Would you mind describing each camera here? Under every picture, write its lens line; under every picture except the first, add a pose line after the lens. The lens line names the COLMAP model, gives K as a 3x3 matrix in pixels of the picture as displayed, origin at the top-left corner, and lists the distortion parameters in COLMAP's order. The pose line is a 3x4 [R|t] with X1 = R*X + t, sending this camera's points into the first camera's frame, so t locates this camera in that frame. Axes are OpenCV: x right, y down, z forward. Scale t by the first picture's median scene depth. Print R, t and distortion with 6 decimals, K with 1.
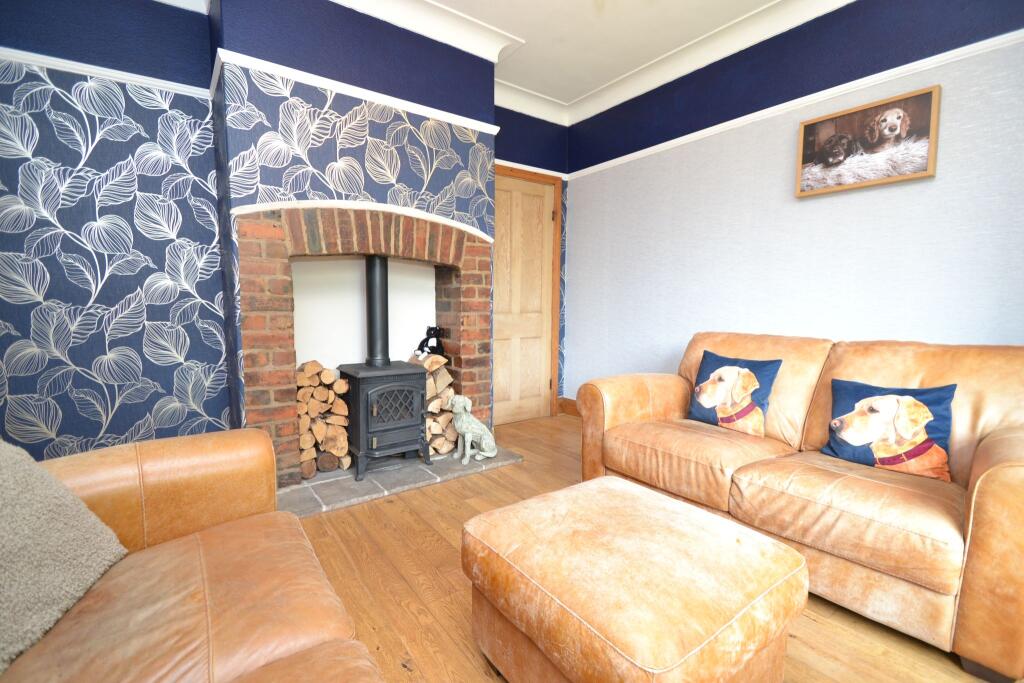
lens RADIAL K [[458.4, 0, 503.7], [0, 458.4, 348.2], [0, 0, 1]] dist [0.016845, -0.019622]
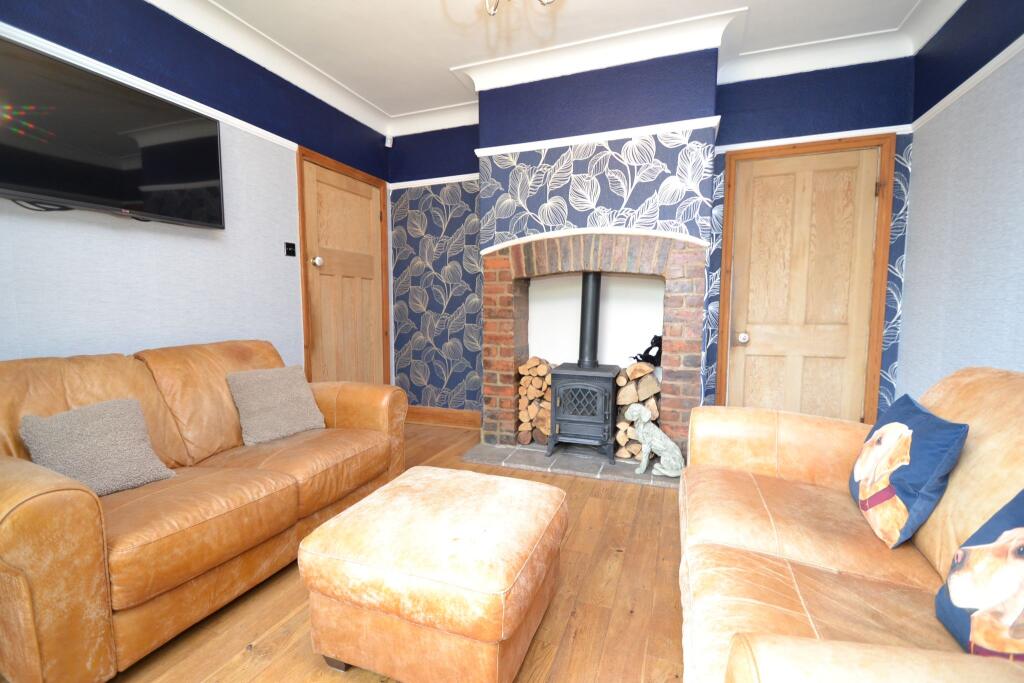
lens RADIAL K [[458.4, 0, 503.7], [0, 458.4, 348.2], [0, 0, 1]] dist [0.016845, -0.019622]
pose [[0.539043, 0.069837, -0.839378, 0.636688], [-0.077939, 0.996417, 0.032850, -0.033070], [0.838664, 0.047713, 0.542555, 0.215432]]
